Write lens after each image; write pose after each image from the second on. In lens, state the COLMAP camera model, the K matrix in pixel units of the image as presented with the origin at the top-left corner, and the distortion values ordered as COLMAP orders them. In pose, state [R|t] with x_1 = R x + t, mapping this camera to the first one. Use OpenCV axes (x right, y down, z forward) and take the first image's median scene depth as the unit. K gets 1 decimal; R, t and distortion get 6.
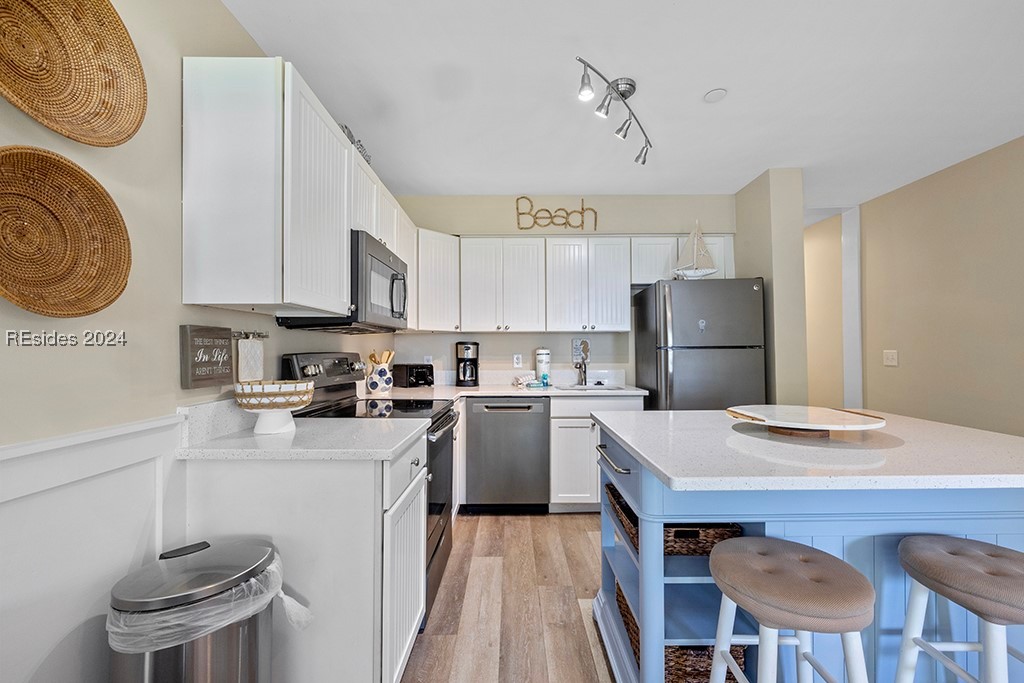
lens RADIAL K [[440.9, 0, 512.9], [0, 440.9, 363.1], [0, 0, 1]] dist [0.001282, 0.000566]
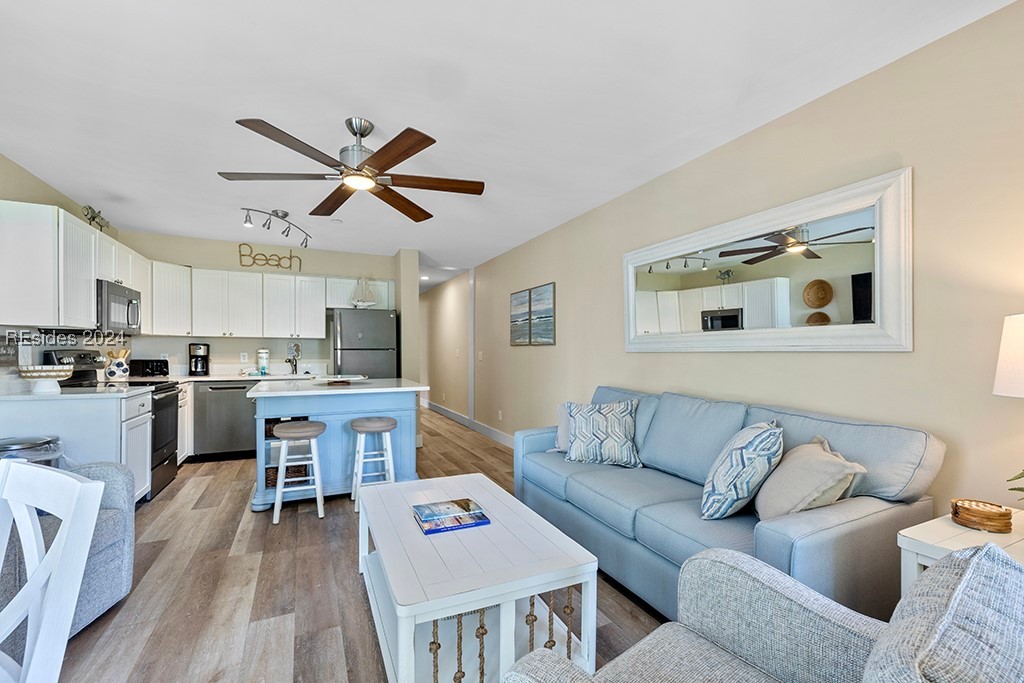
lens RADIAL K [[440.9, 0, 512.9], [0, 440.9, 363.1], [0, 0, 1]] dist [0.001282, 0.000566]
pose [[0.903178, -0.002979, 0.429257, 0.219385], [0.003984, 0.999991, -0.001441, 0.022120], [-0.429249, 0.003012, 0.903181, -0.764523]]
